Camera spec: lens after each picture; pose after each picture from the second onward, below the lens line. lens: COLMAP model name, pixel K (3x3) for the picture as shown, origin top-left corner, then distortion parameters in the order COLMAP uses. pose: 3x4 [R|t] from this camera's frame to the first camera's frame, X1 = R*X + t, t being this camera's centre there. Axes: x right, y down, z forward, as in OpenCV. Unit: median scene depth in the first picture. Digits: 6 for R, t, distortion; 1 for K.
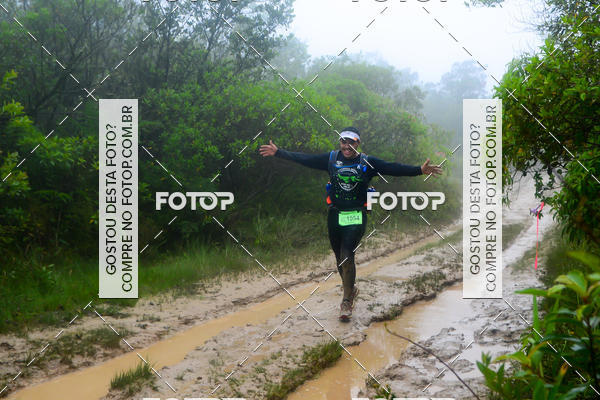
lens RADIAL K [[849.5, 0, 327.2], [0, 849.5, 211.6], [0, 0, 1]] dist [0.020423, 0.093218]
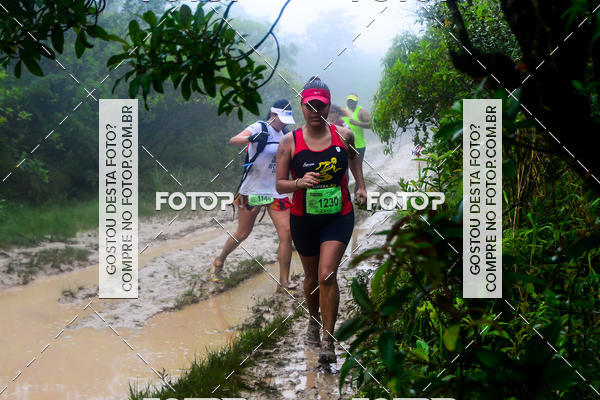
lens RADIAL K [[1496.1, 0, 300.6], [0, 1496.1, 160.2], [0, 0, 1]] dist [0.346450, 0.211379]
pose [[0.985364, 0.017433, 0.169571, -0.281228], [-0.010080, 0.998975, -0.044123, 0.096327], [-0.170166, 0.041768, 0.984530, -1.098105]]
